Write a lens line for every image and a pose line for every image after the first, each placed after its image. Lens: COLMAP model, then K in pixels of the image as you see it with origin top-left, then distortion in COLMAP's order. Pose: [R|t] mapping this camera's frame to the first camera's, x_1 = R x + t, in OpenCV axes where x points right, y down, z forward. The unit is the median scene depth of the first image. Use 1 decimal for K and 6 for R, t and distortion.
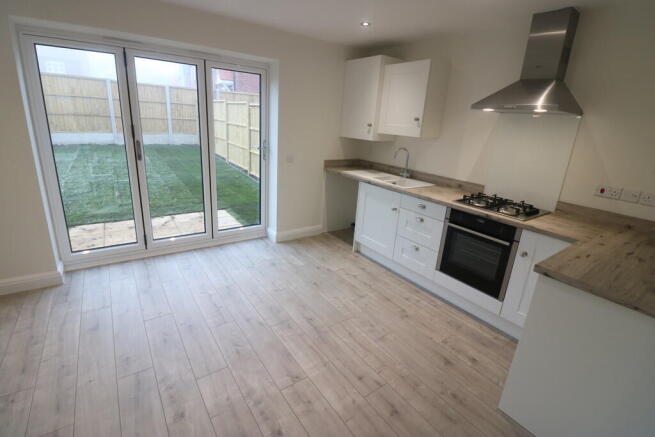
lens RADIAL K [[305.8, 0, 326.3], [0, 305.8, 210.1], [0, 0, 1]] dist [0.000915, -0.011492]
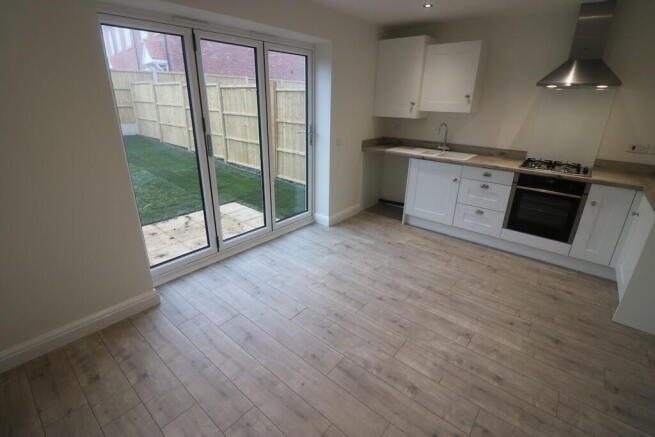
lens RADIAL K [[305.8, 0, 326.3], [0, 305.8, 210.1], [0, 0, 1]] dist [0.000915, -0.011492]
pose [[0.966344, -0.129448, 0.222311, -0.484278], [0.113695, 0.990101, 0.082305, -0.039316], [-0.230765, -0.054259, 0.971496, 0.026461]]
